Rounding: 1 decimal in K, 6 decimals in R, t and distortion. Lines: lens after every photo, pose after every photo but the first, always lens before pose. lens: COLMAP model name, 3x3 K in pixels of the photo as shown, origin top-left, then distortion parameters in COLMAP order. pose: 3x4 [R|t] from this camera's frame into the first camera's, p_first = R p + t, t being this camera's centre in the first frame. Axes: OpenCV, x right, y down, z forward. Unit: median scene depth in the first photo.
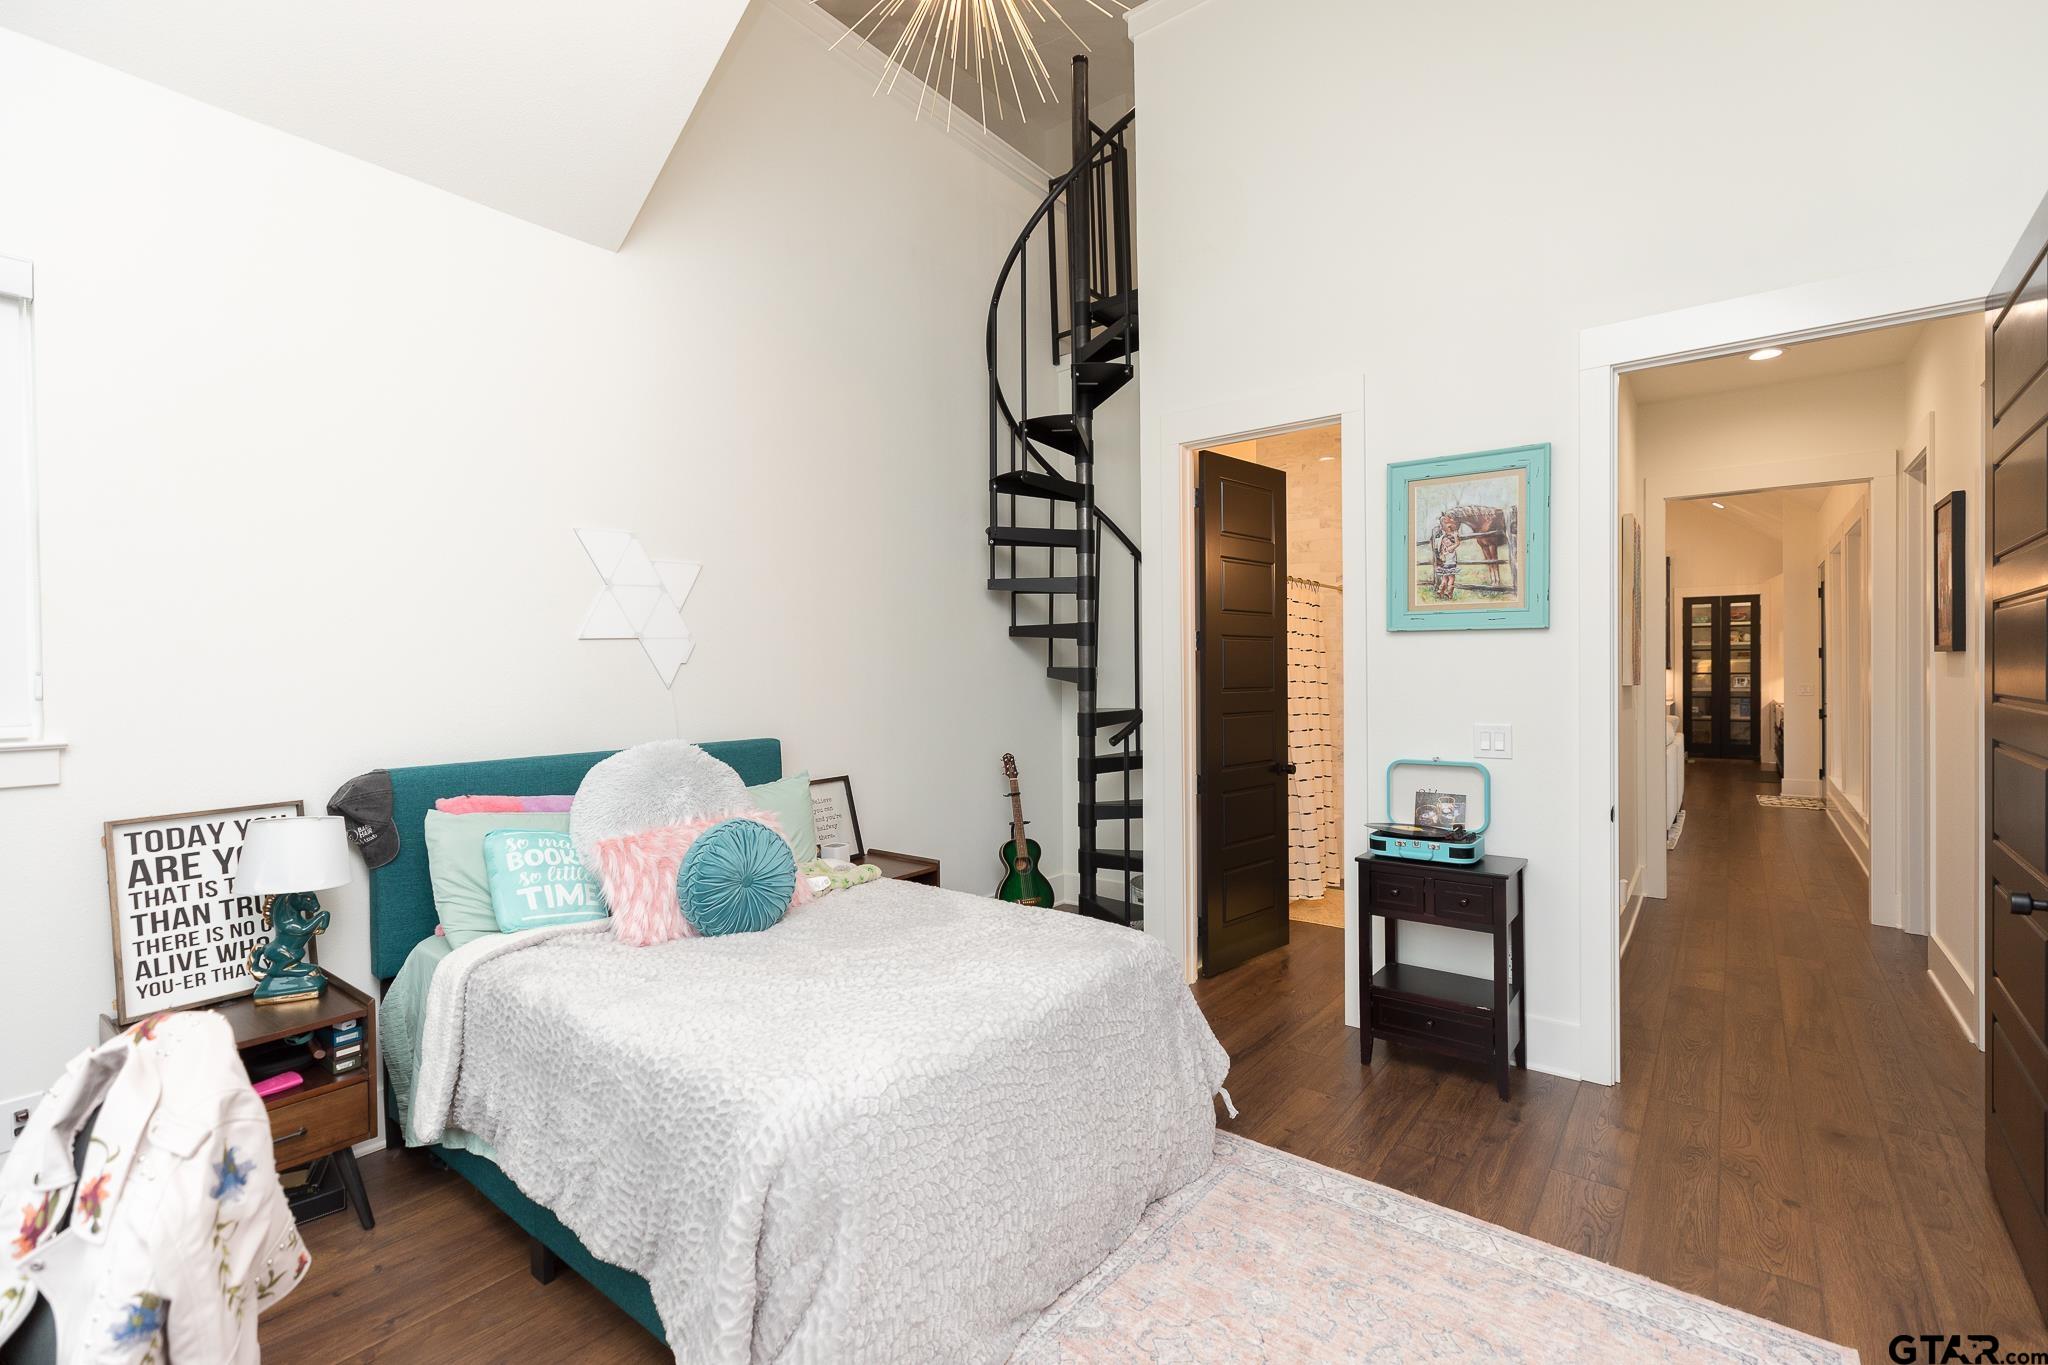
lens RADIAL K [[925.7, 0, 1015.9], [0, 925.7, 680.0], [0, 0, 1]] dist [0.005513, 0.000501]
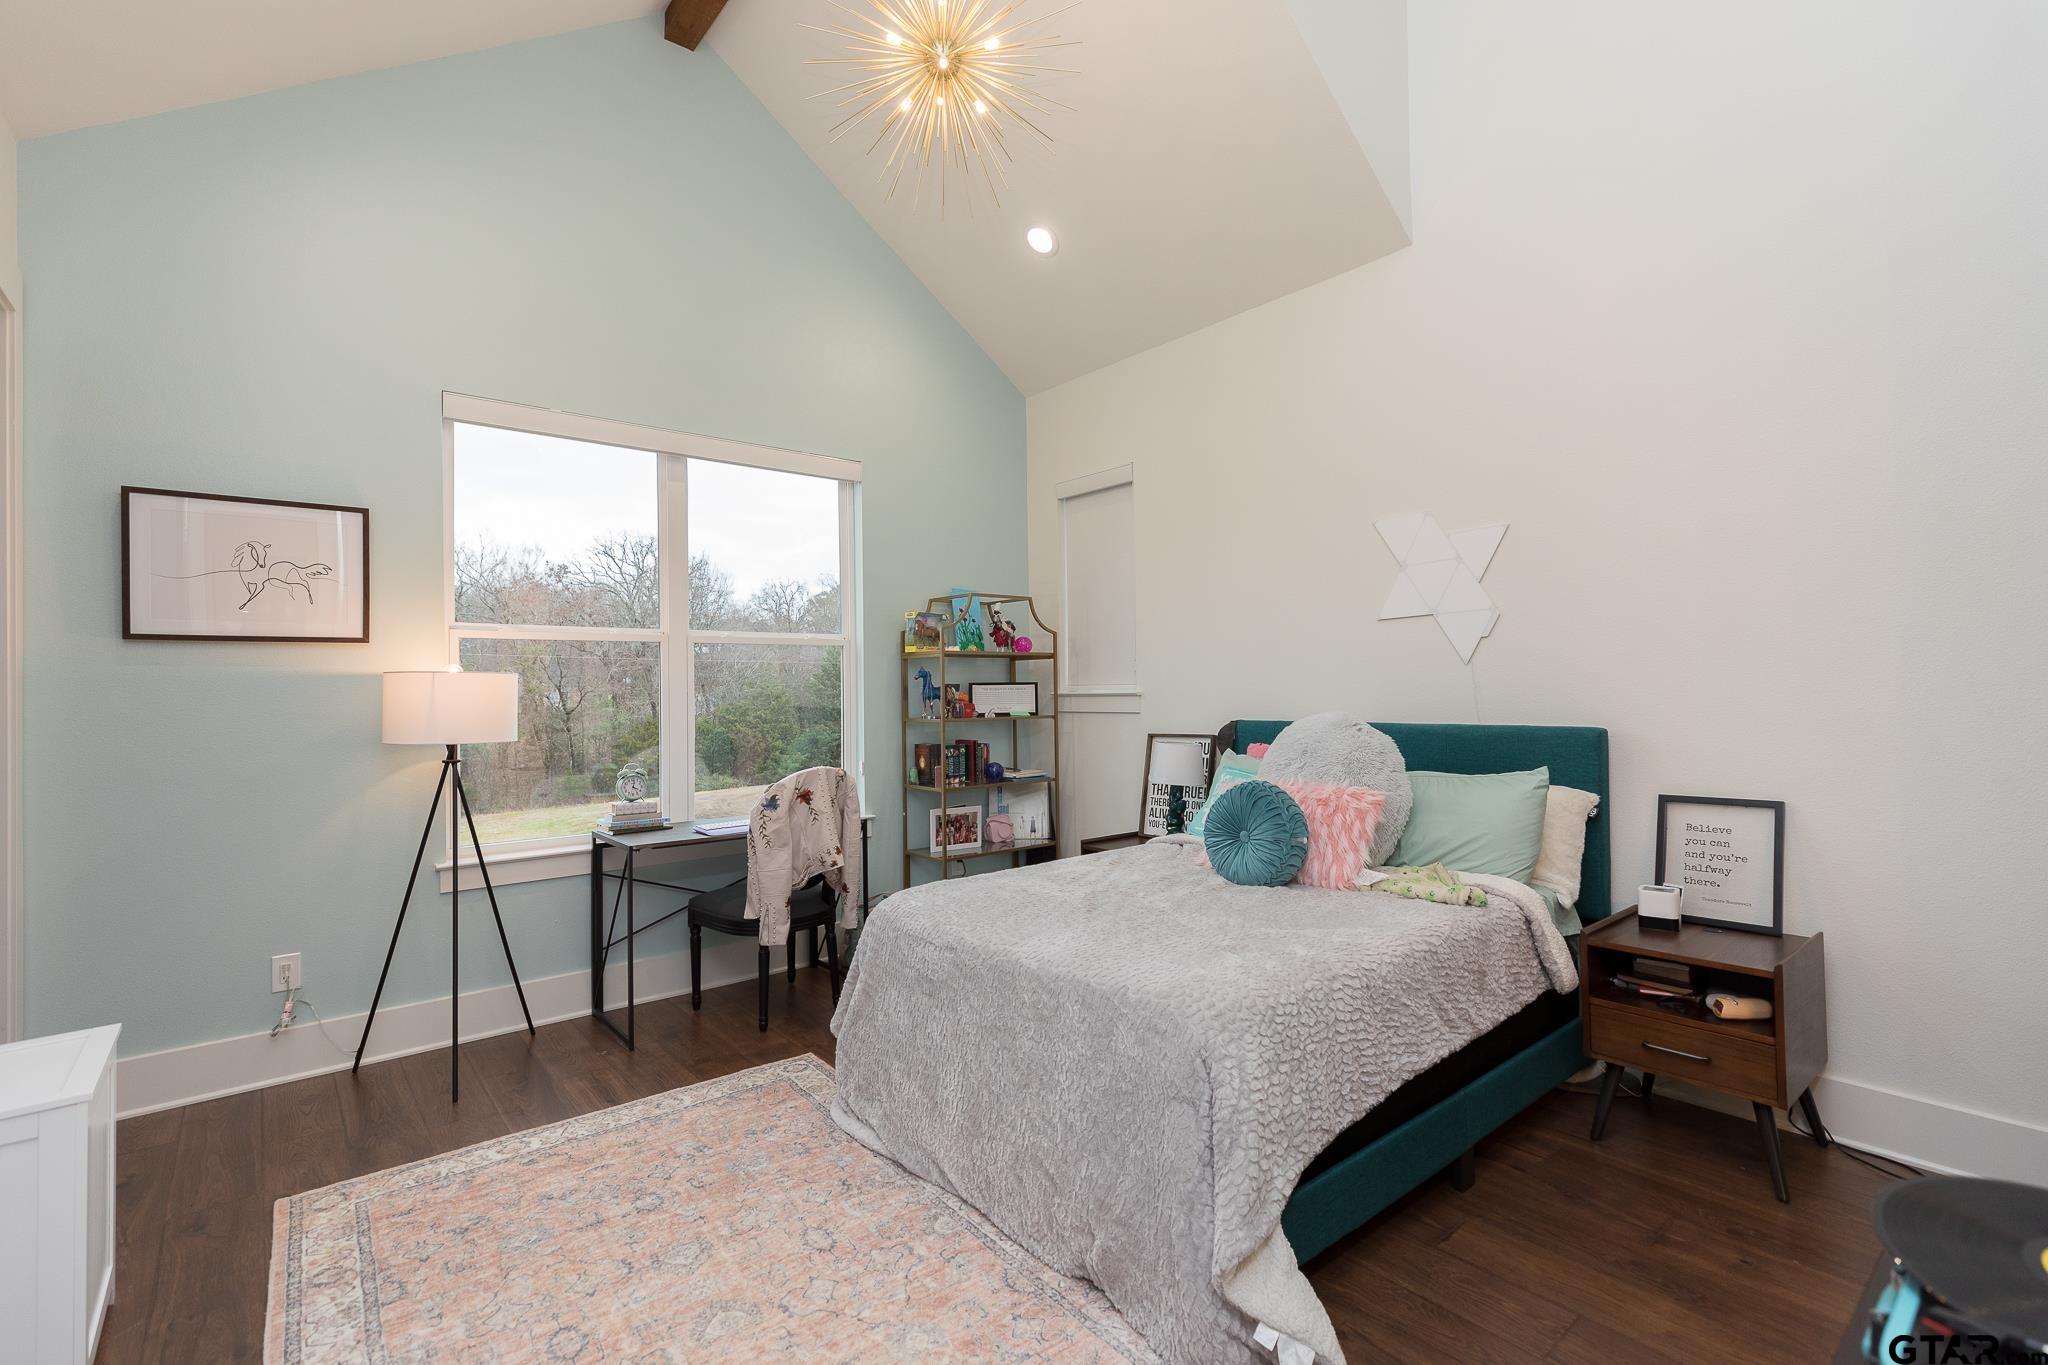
lens RADIAL K [[925.7, 0, 1021.5], [0, 925.7, 678.1], [0, 0, 1]] dist [0.005513, 0.000501]
pose [[-0.225779, 0.004146, -0.974170, 0.713094], [0.003239, 0.999989, 0.003505, 0.020079], [0.974173, -0.002364, -0.225790, 0.841449]]
